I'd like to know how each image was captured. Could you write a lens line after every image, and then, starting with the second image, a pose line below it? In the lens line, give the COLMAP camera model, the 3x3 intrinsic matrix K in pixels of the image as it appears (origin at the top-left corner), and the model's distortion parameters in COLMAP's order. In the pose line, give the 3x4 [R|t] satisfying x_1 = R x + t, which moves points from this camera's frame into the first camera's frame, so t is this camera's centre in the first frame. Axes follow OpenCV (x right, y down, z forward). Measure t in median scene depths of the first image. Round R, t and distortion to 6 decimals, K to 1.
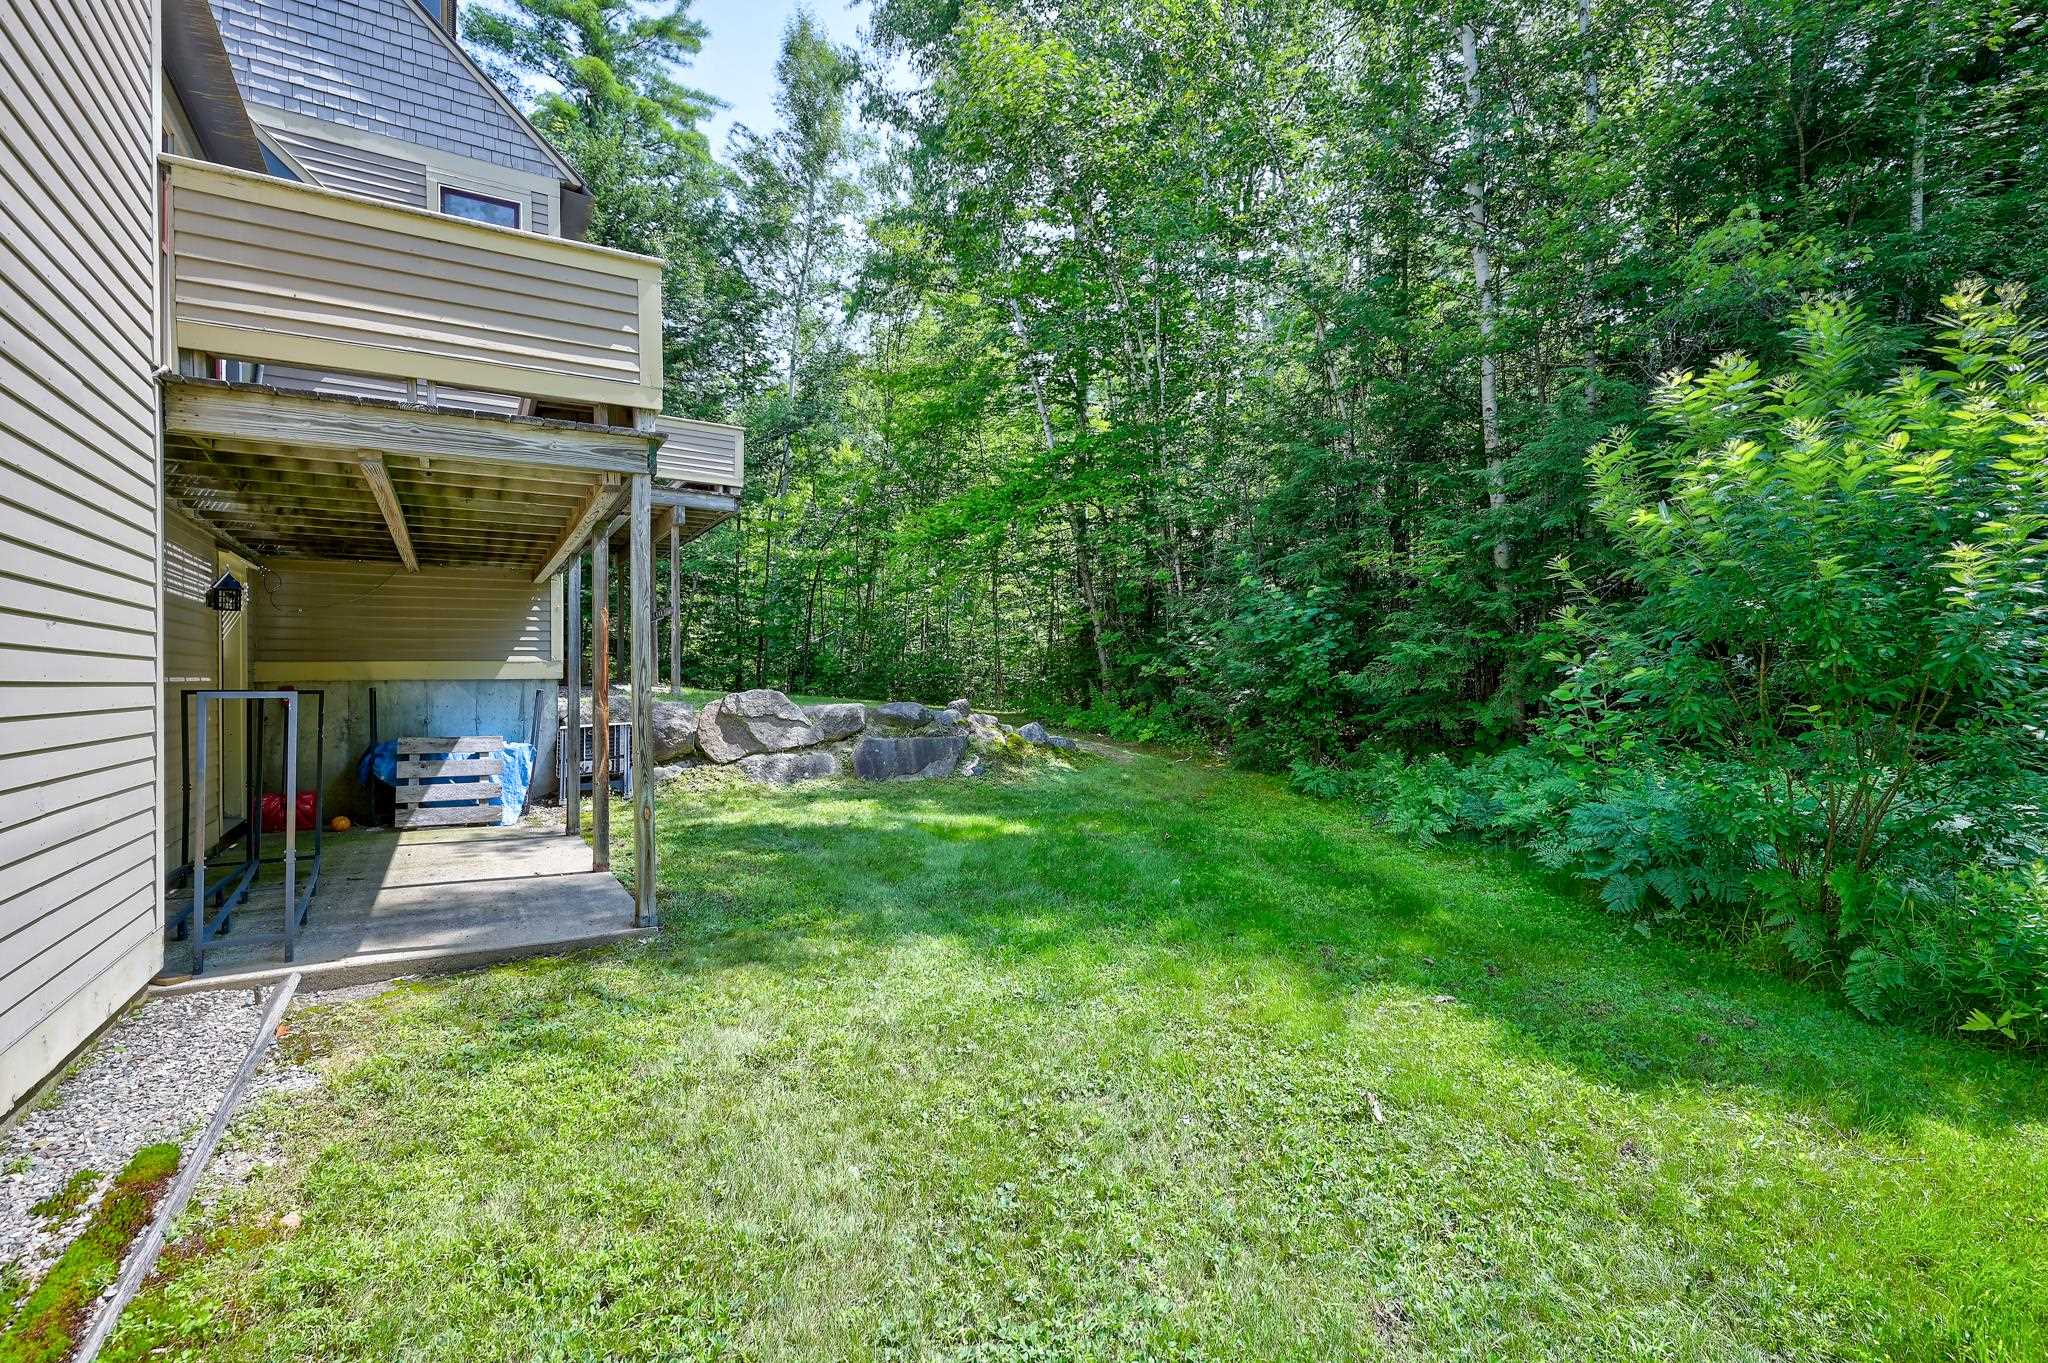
lens RADIAL K [[909.9, 0, 1025.1], [0, 909.9, 679.5], [0, 0, 1]] dist [0.003536, 0.000448]
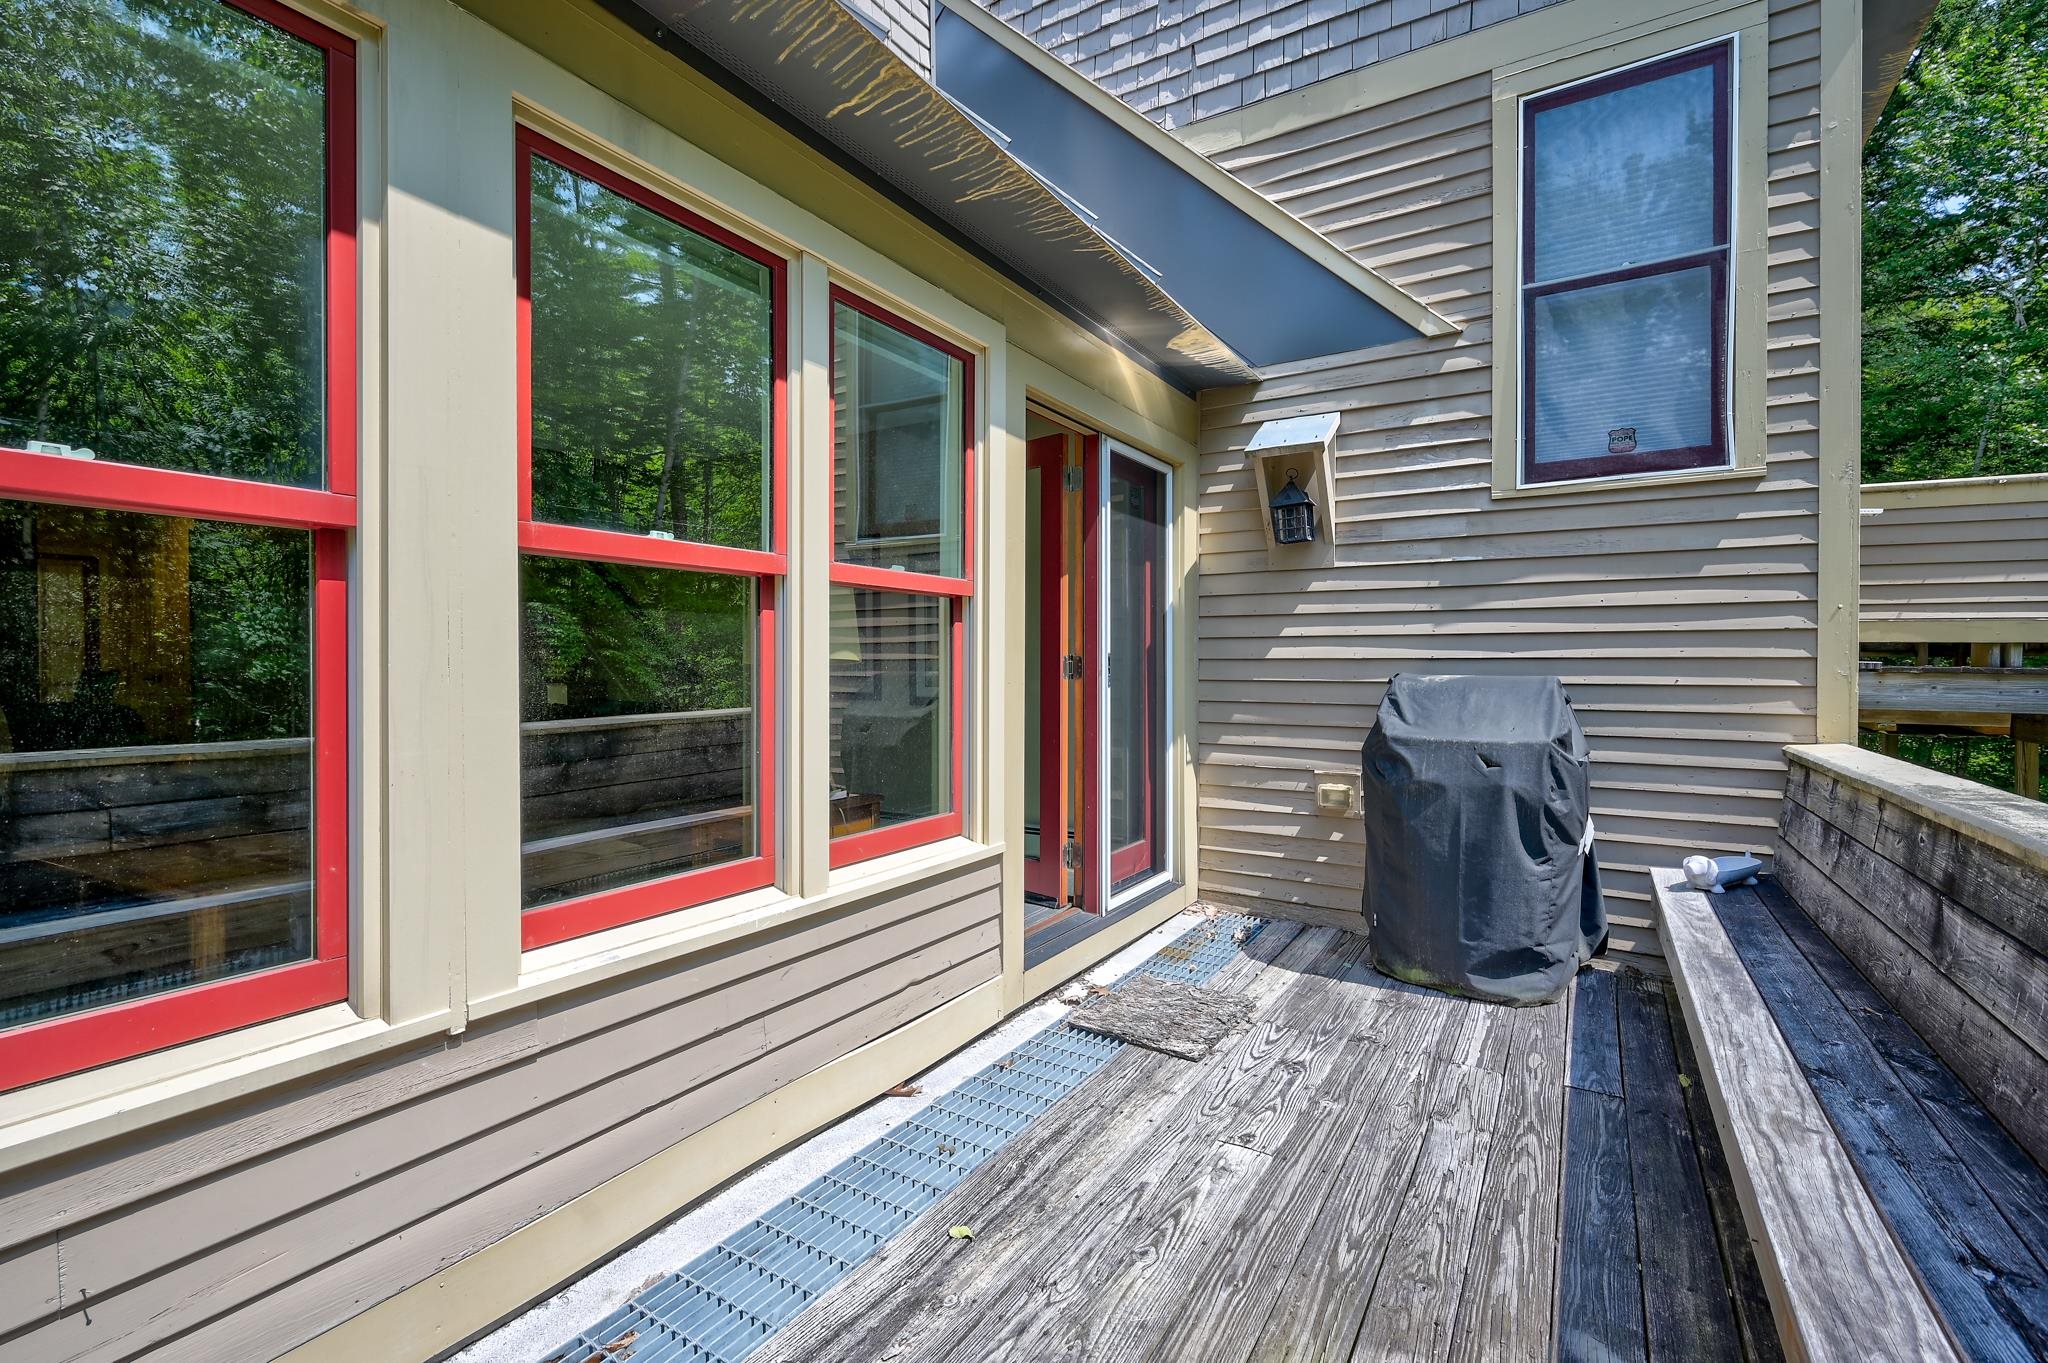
lens RADIAL K [[909.9, 0, 1027.7], [0, 909.9, 675.8], [0, 0, 1]] dist [0.003536, 0.000448]
pose [[0.450973, 0.016662, -0.892382, -0.390340], [-0.002083, 0.999843, 0.017616, -0.303279], [0.892535, -0.006086, 0.450937, 0.647859]]
